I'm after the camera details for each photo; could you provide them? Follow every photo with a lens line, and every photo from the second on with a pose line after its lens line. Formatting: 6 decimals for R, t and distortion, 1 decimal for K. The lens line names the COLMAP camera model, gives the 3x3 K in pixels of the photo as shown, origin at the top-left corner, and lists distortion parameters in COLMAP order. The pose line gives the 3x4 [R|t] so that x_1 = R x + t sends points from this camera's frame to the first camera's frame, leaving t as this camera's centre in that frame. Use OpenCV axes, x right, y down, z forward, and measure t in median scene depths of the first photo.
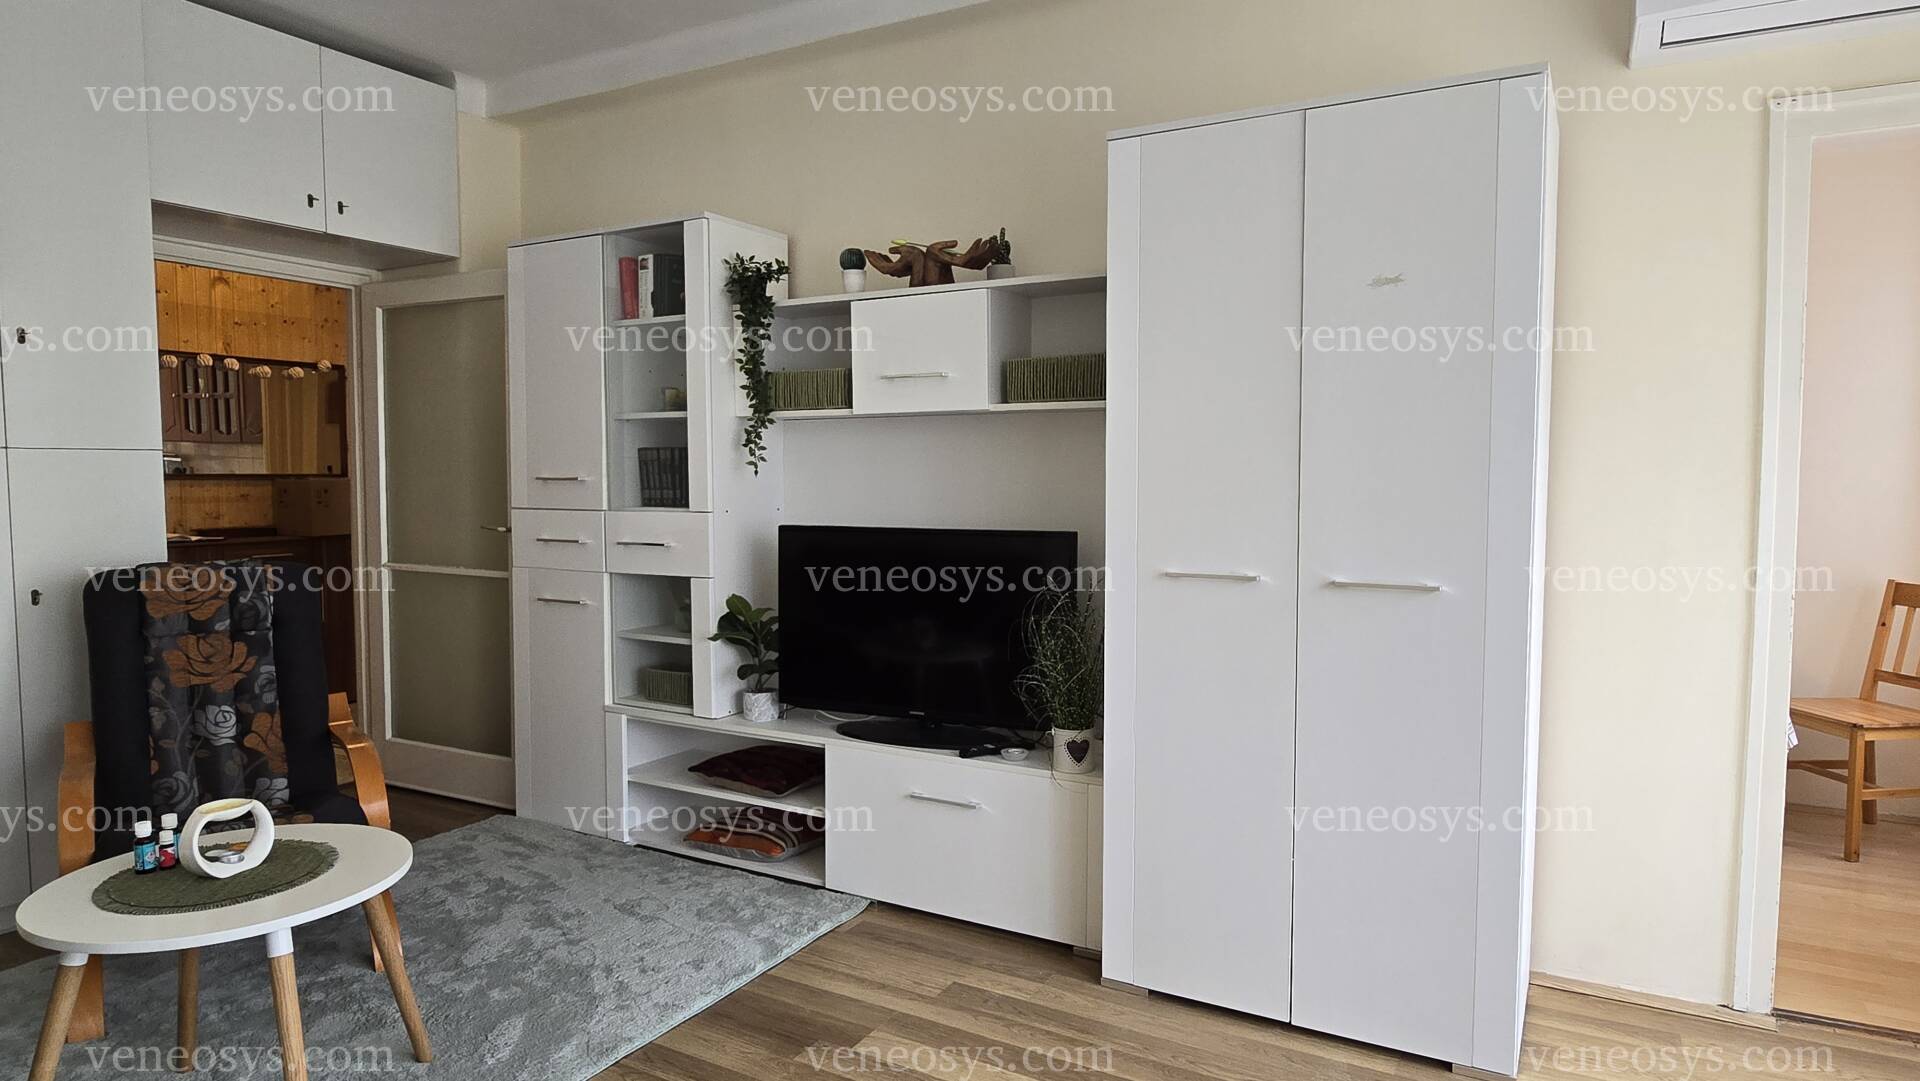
lens RADIAL K [[1117.2, 0, 954.6], [0, 1117.2, 542.5], [0, 0, 1]] dist [-0.001583, -0.000708]
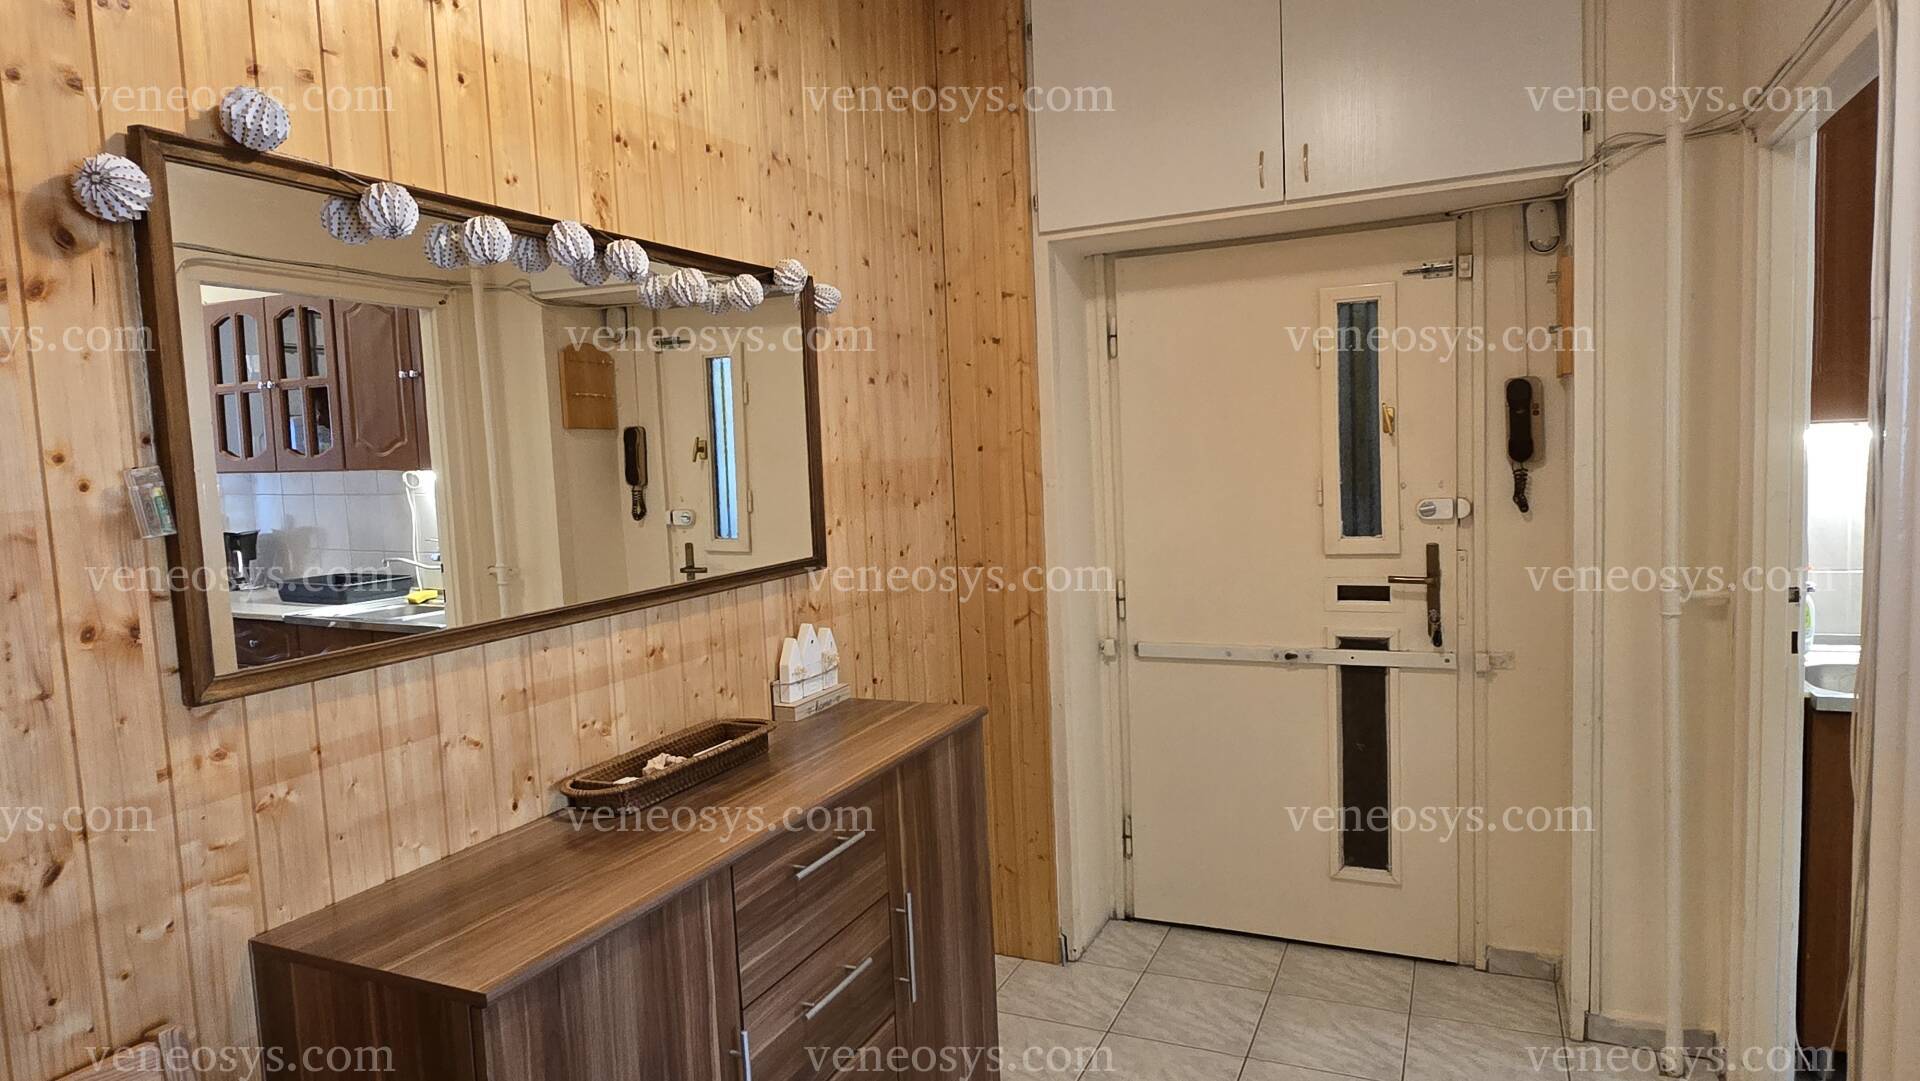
lens RADIAL K [[1117.2, 0, 961.6], [0, 1117.2, 544.0], [0, 0, 1]] dist [-0.001583, -0.000708]
pose [[0.995539, -0.049874, 0.080091, -0.962590], [0.048075, 0.998550, 0.024237, -0.132831], [-0.081184, -0.020278, 0.996493, 1.102599]]
